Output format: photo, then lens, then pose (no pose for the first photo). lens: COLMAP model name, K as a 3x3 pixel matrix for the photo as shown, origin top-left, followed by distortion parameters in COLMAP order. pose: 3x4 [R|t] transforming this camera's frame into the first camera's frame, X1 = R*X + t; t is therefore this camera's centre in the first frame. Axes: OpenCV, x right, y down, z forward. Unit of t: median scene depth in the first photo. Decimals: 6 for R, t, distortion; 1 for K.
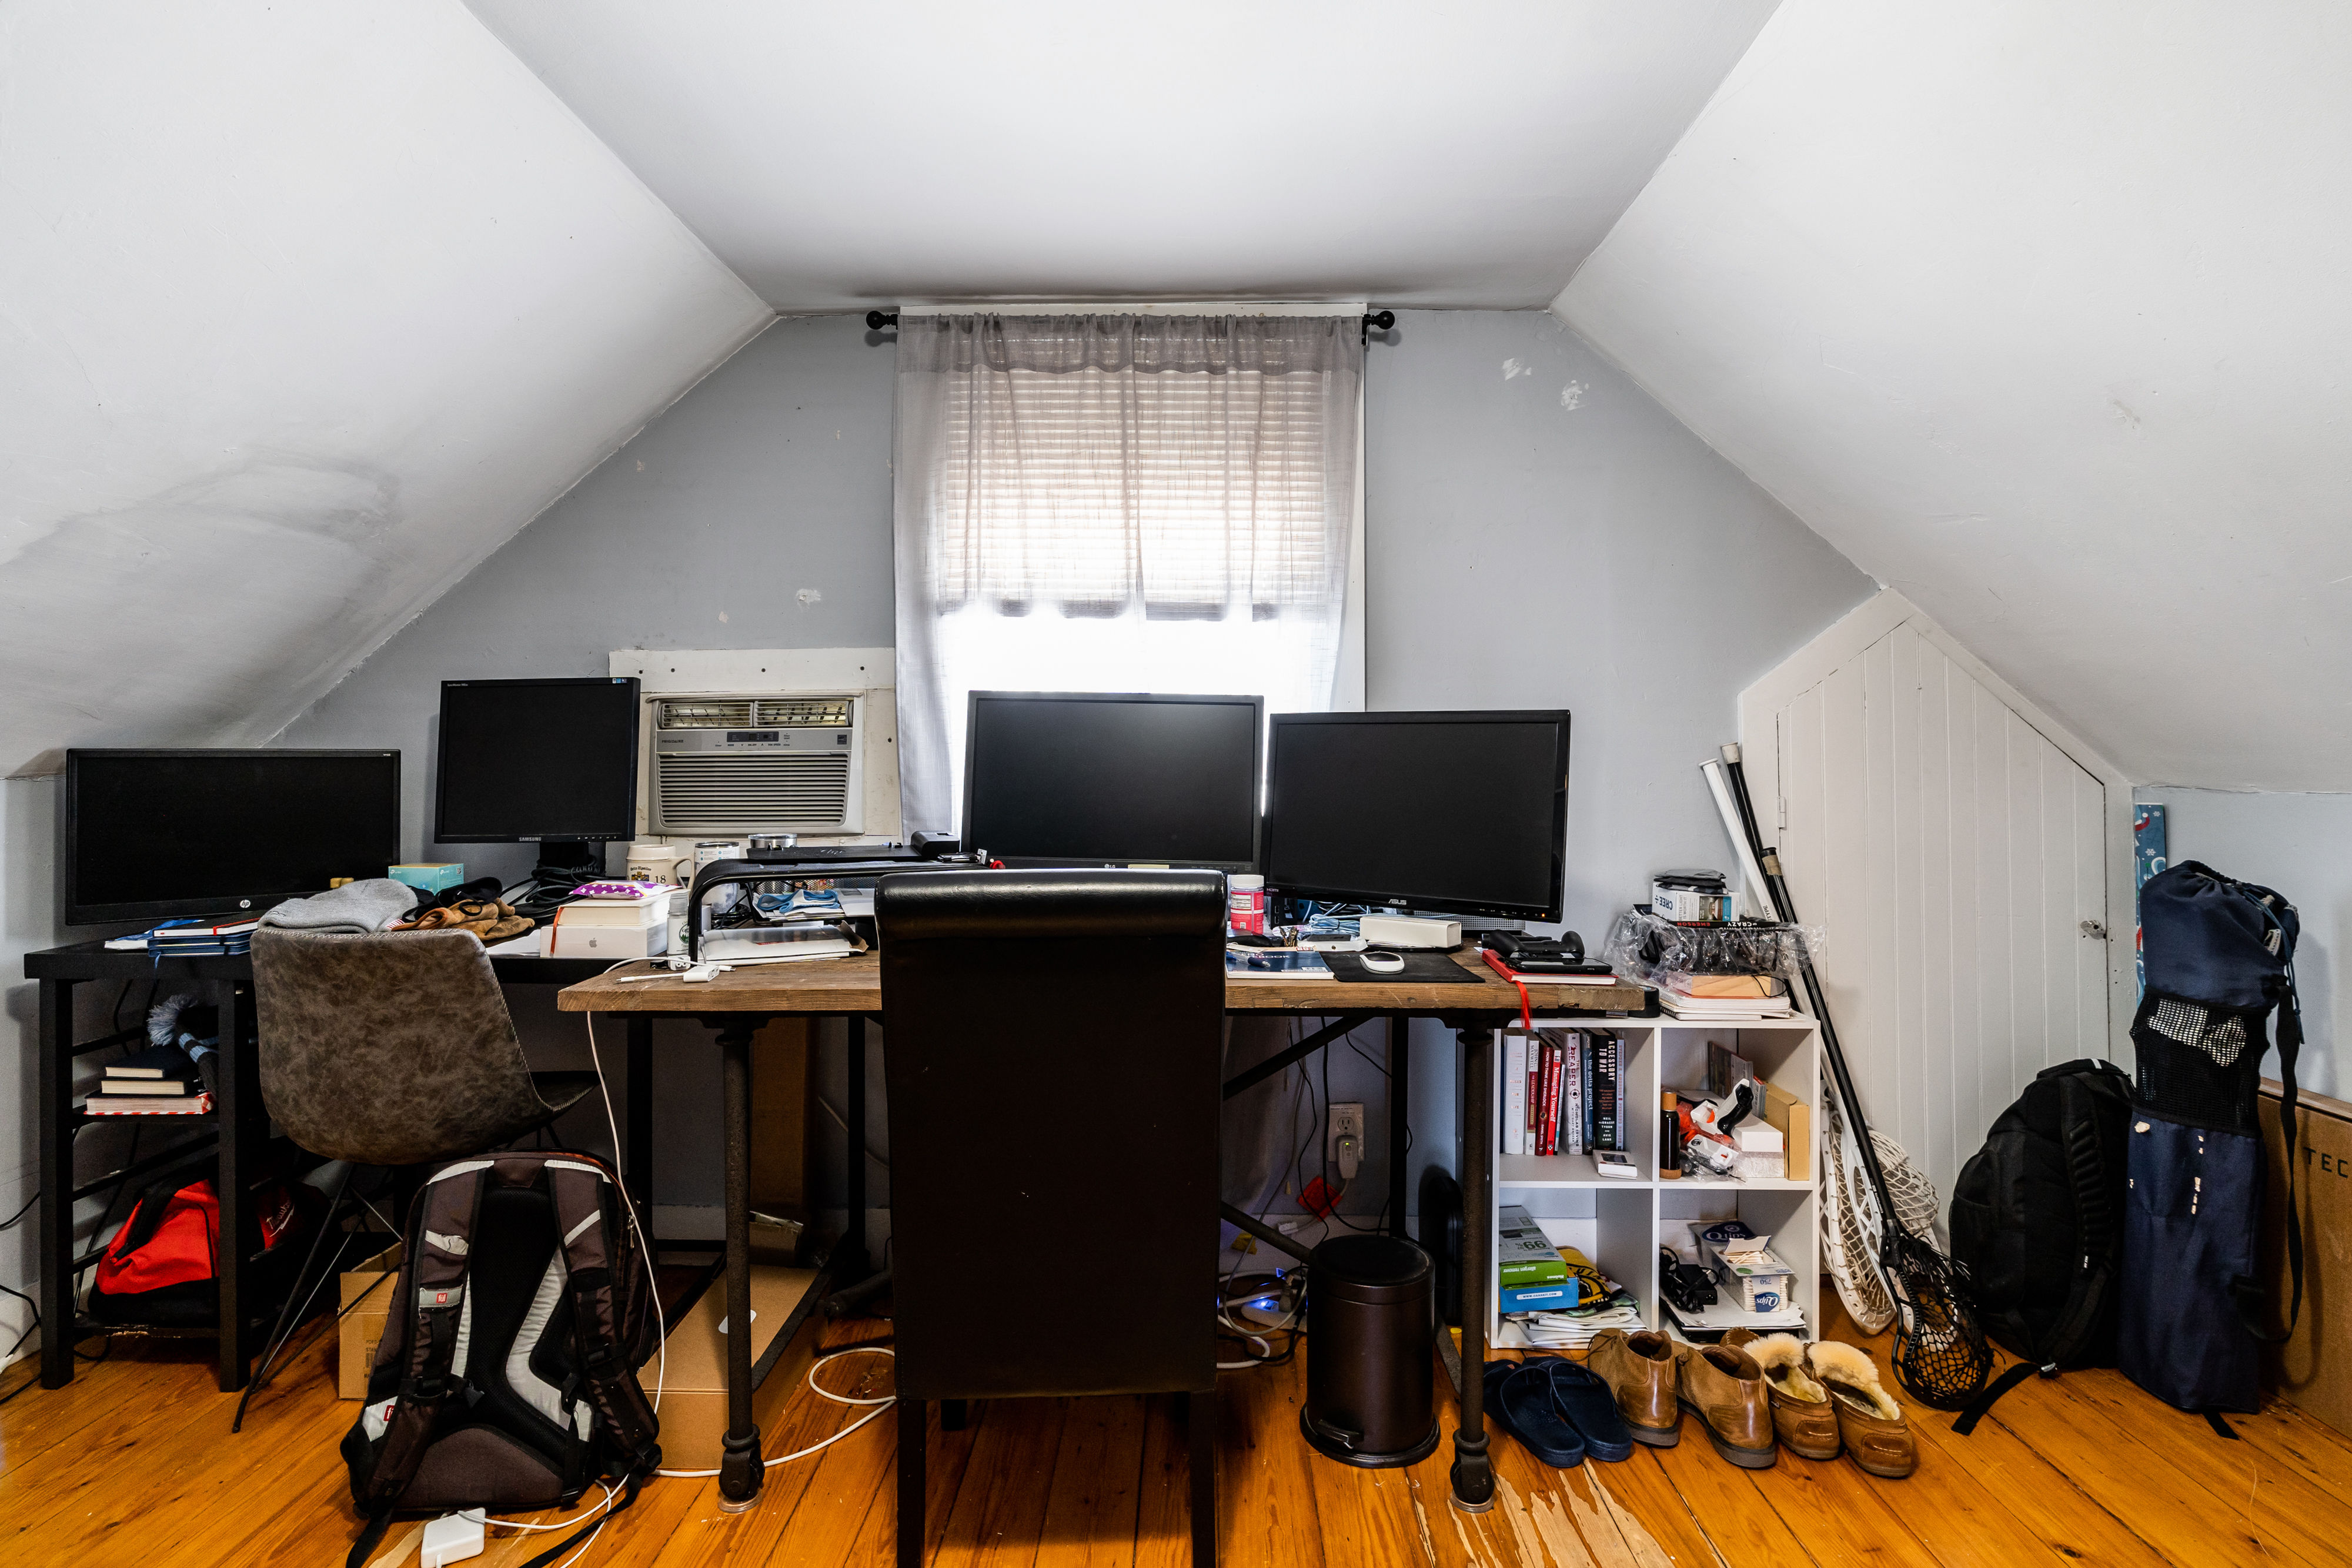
lens RADIAL K [[1147.9, 0, 1184.9], [0, 1147.9, 775.5], [0, 0, 1]] dist [-0.018173, 0.008861]
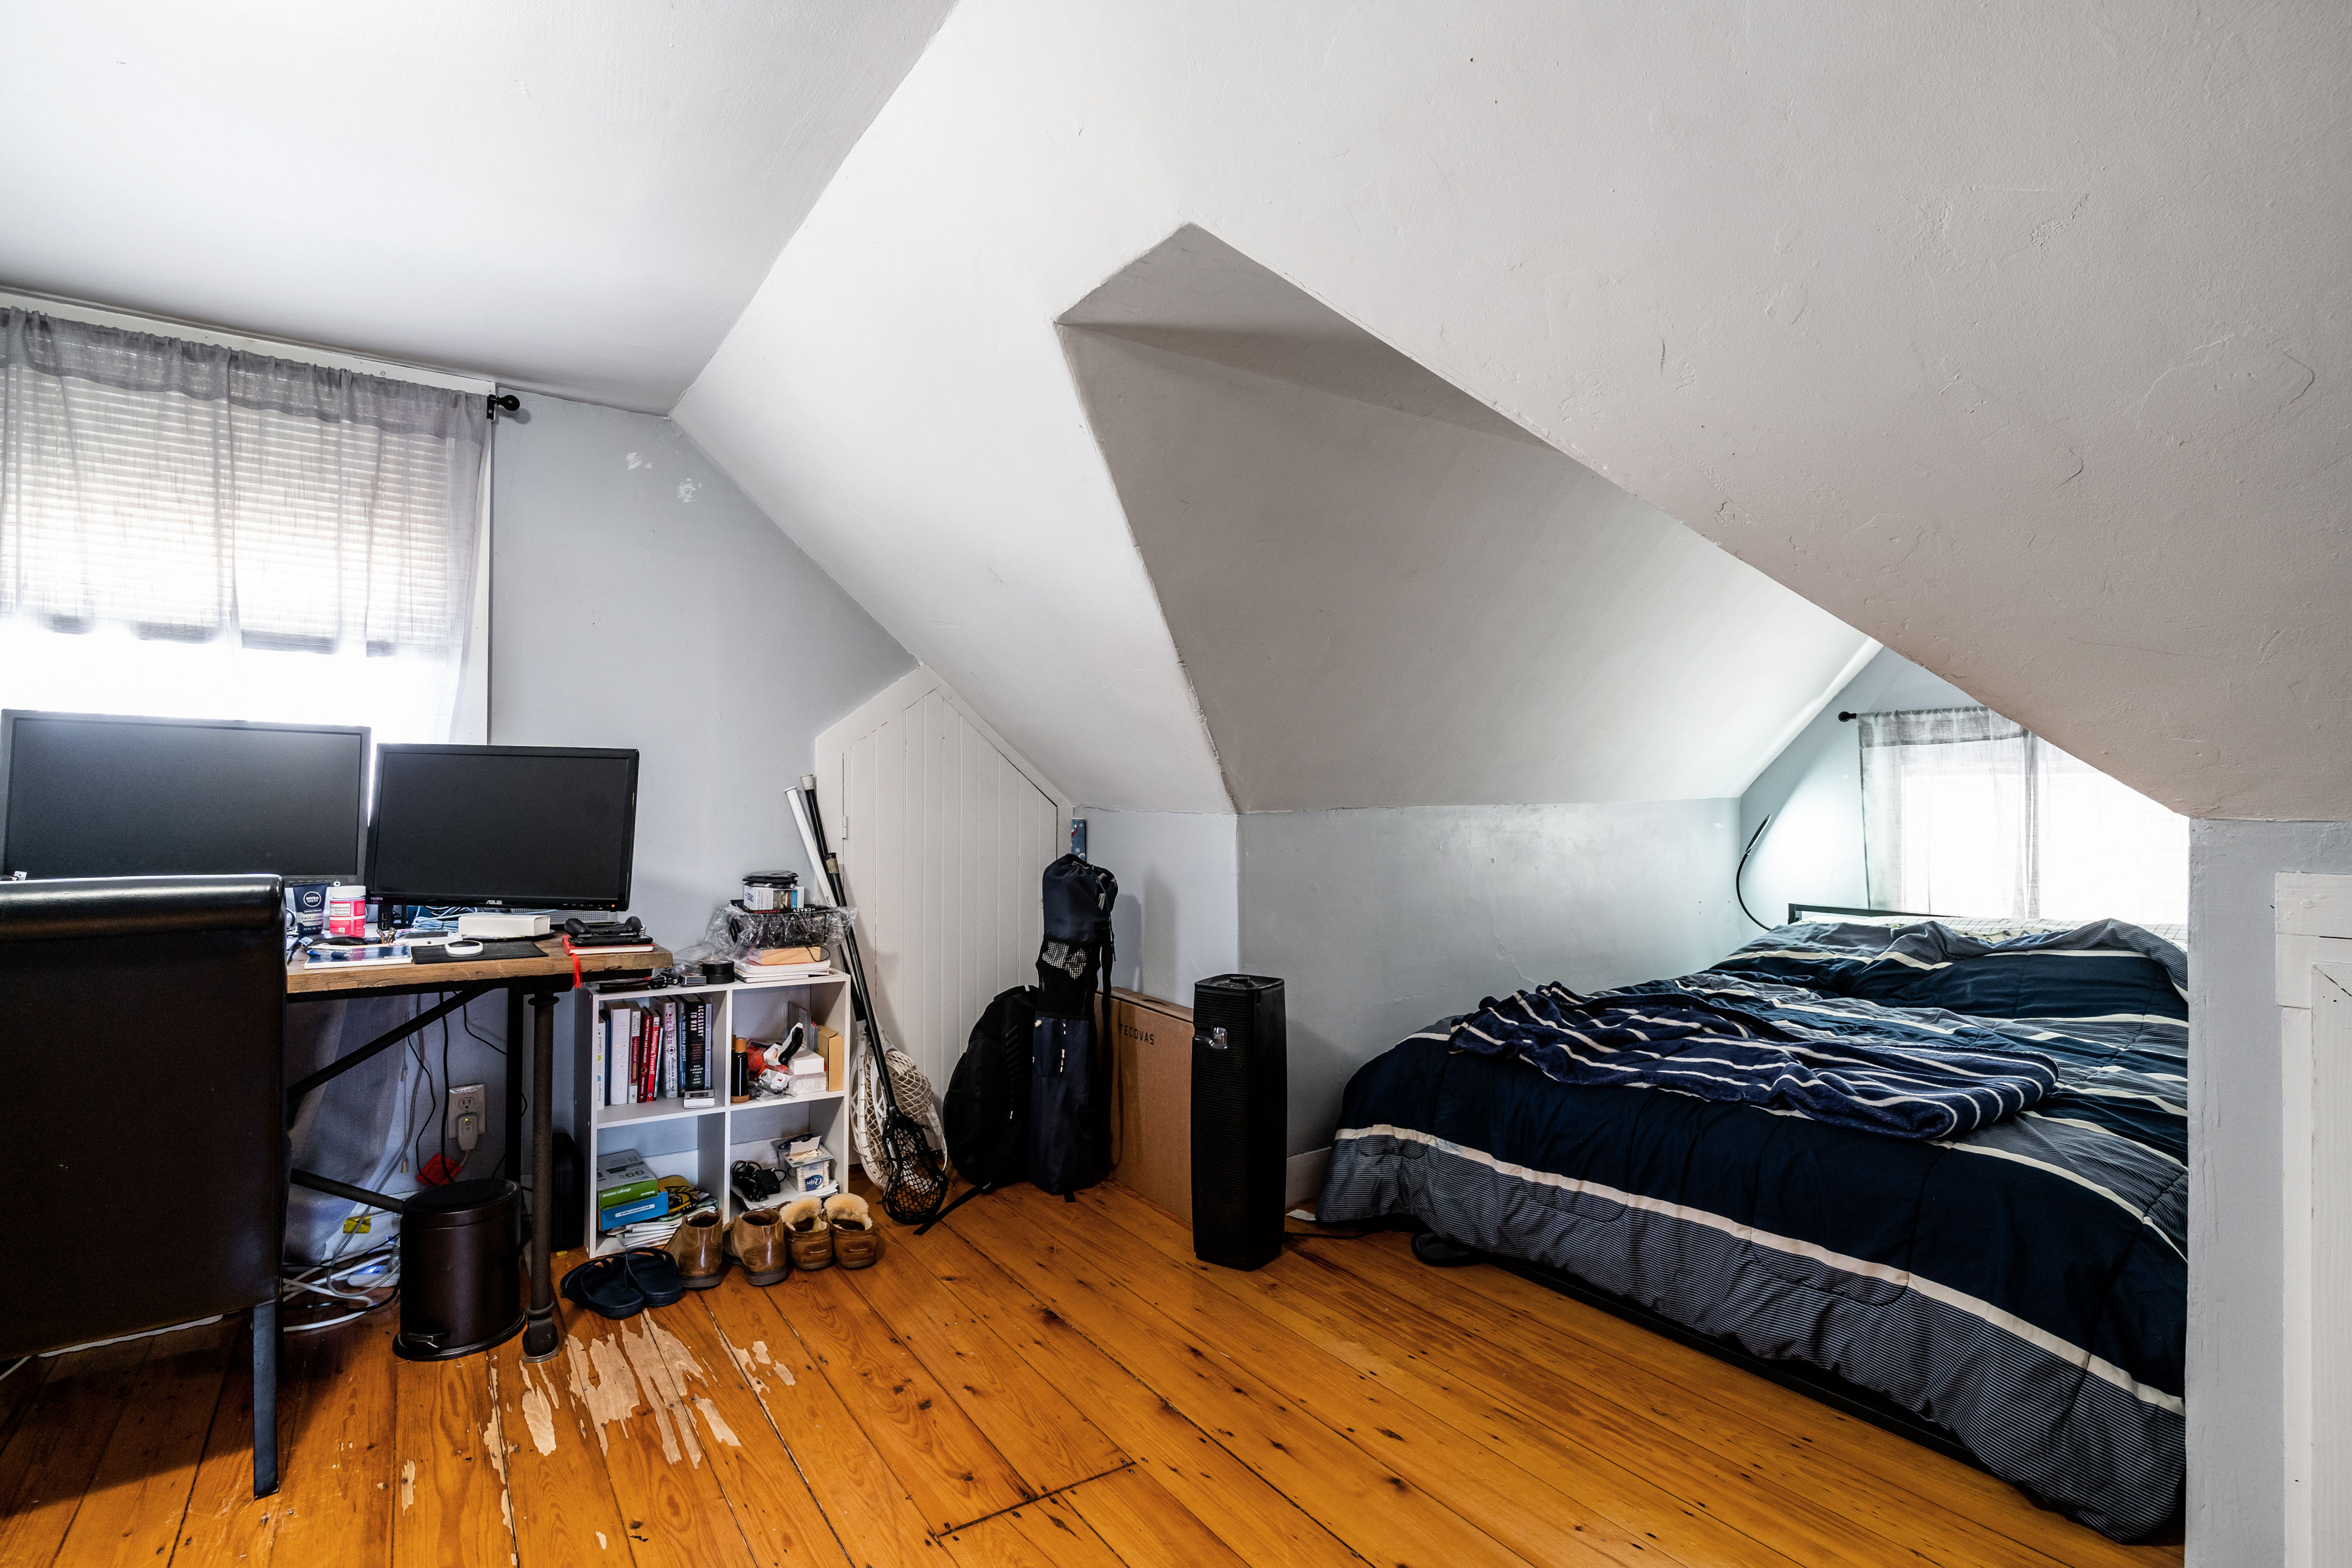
lens RADIAL K [[1147.9, 0, 1181.6], [0, 1147.9, 803.7], [0, 0, 1]] dist [-0.018173, 0.008861]
pose [[0.819108, 0.001613, 0.573637, 0.081488], [-0.005092, 0.999977, 0.004459, -0.003365], [-0.573617, -0.006573, 0.819097, -0.379762]]
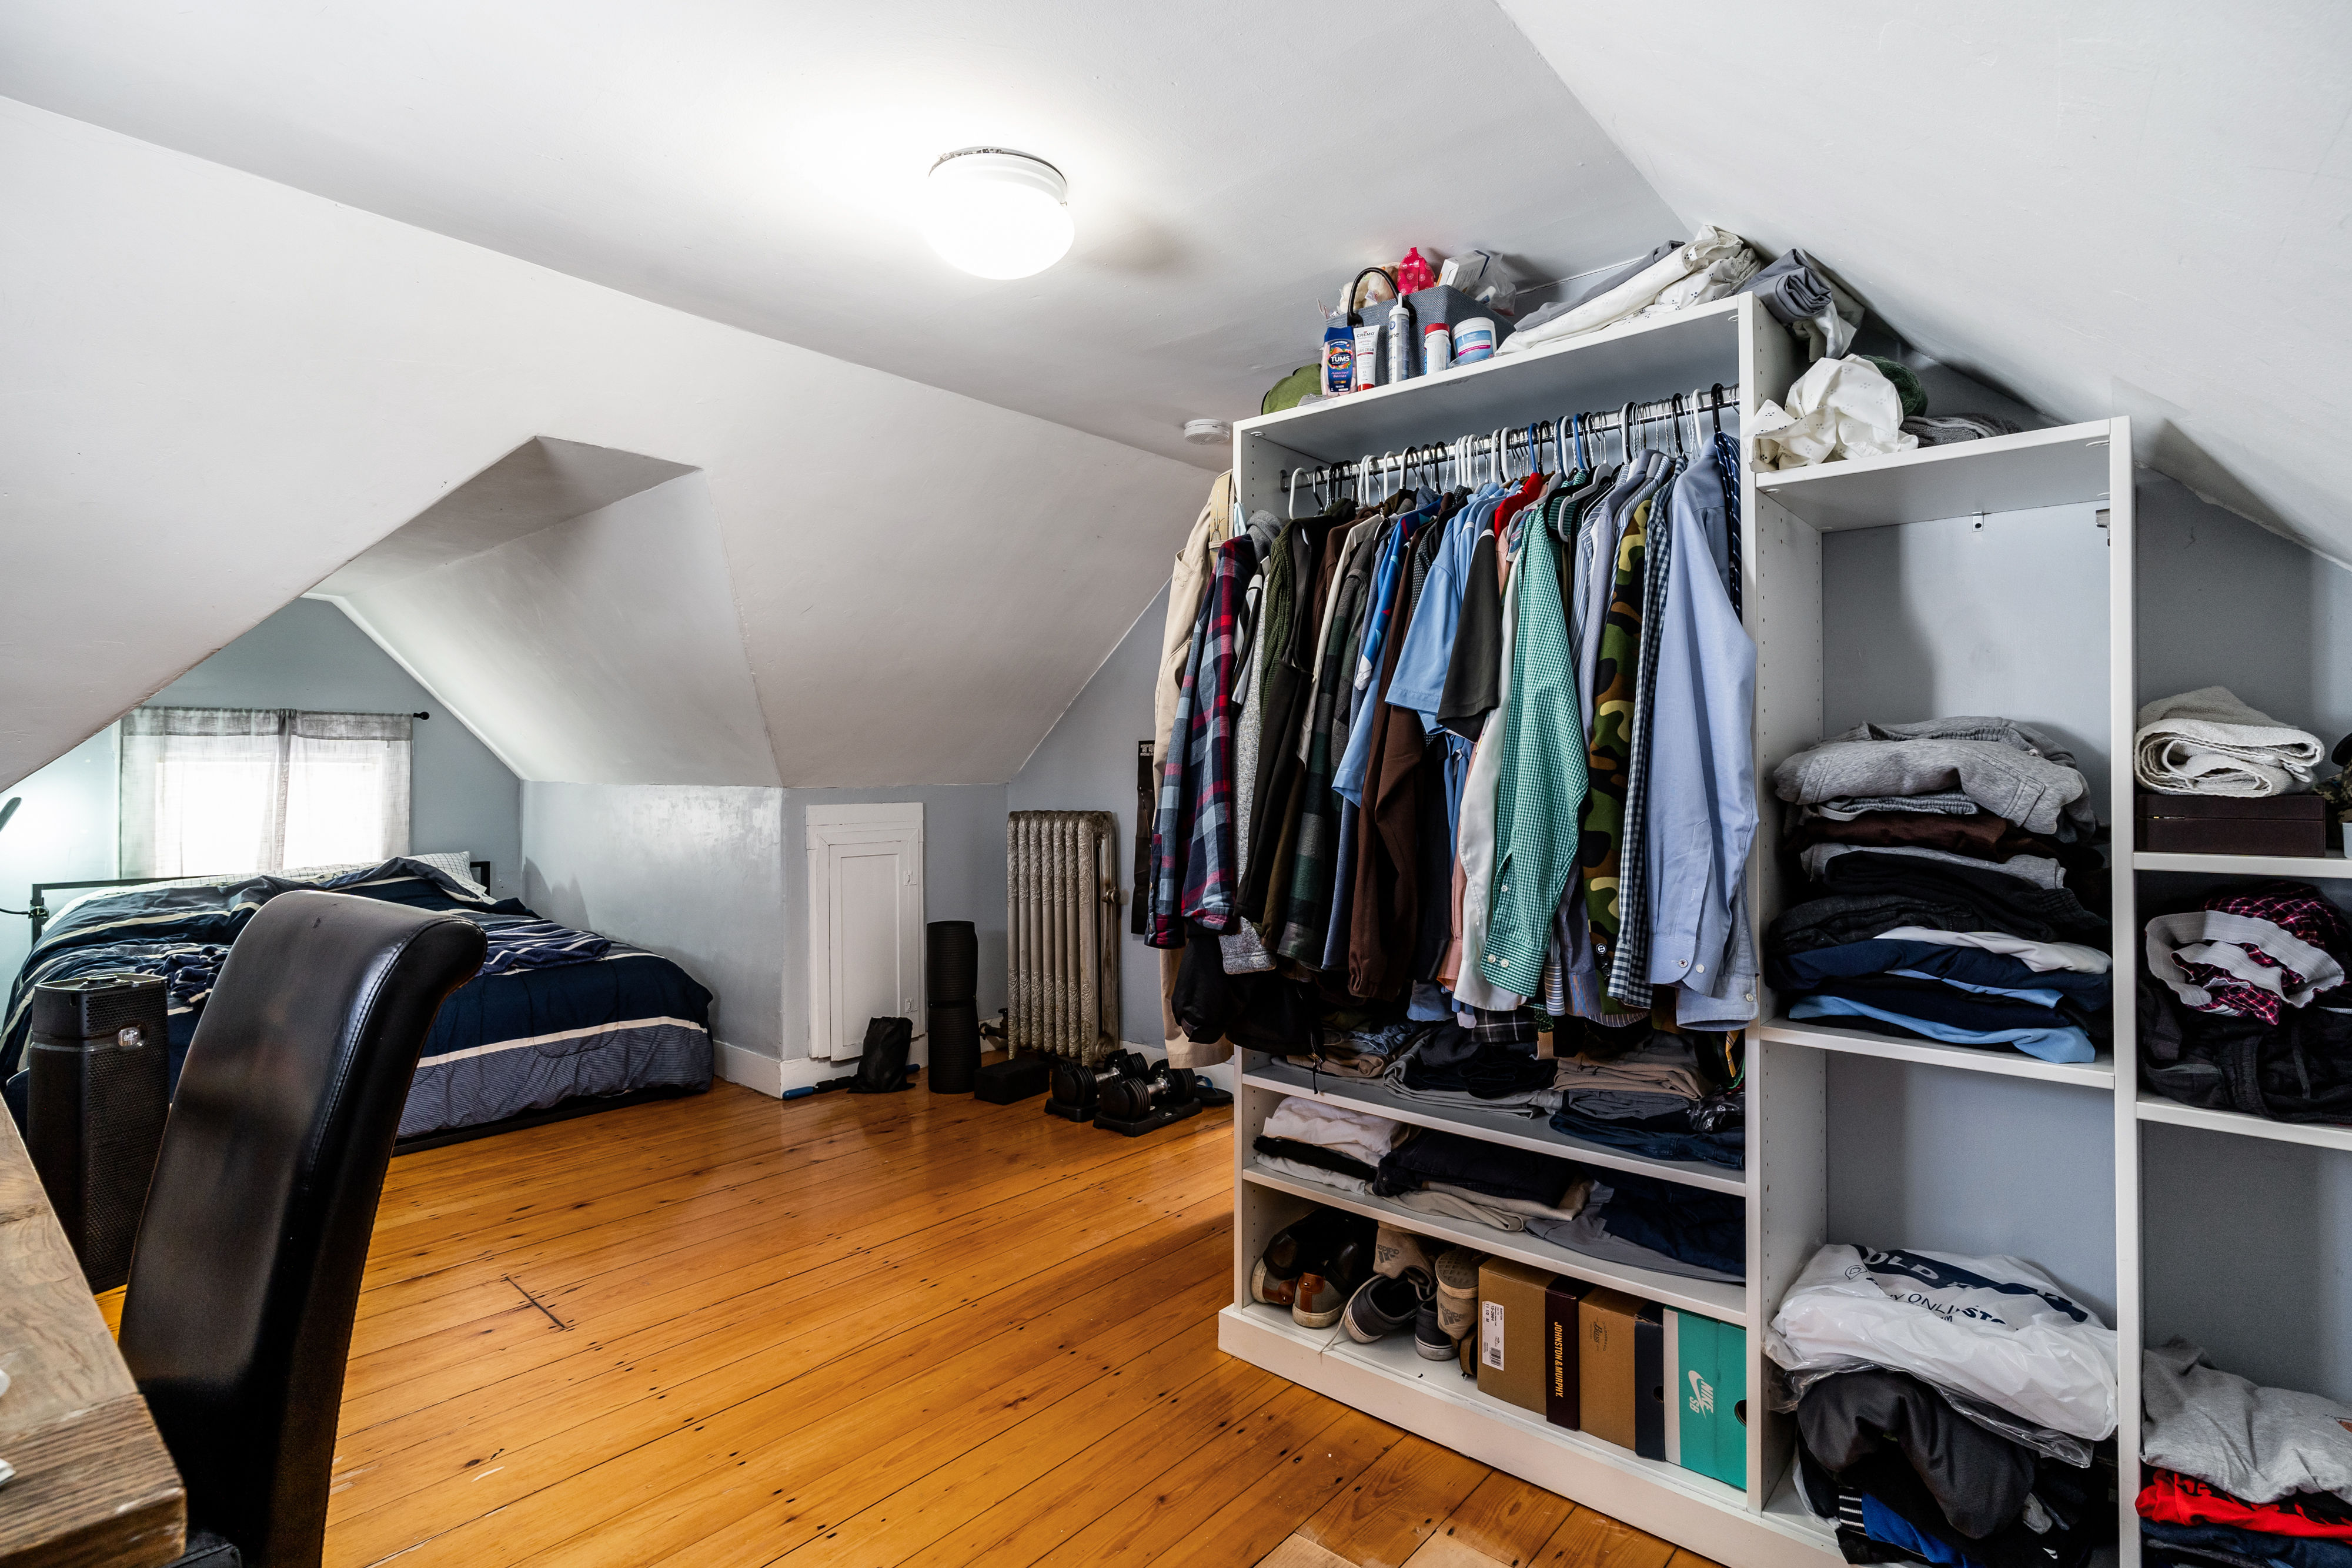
lens RADIAL K [[1147.9, 0, 1180.9], [0, 1147.9, 779.0], [0, 0, 1]] dist [-0.018173, 0.008861]
pose [[-0.755219, 0.002286, 0.655468, -0.980160], [0.003067, 0.999995, 0.000046, -0.007856], [-0.655465, 0.002045, -0.755223, 1.109987]]
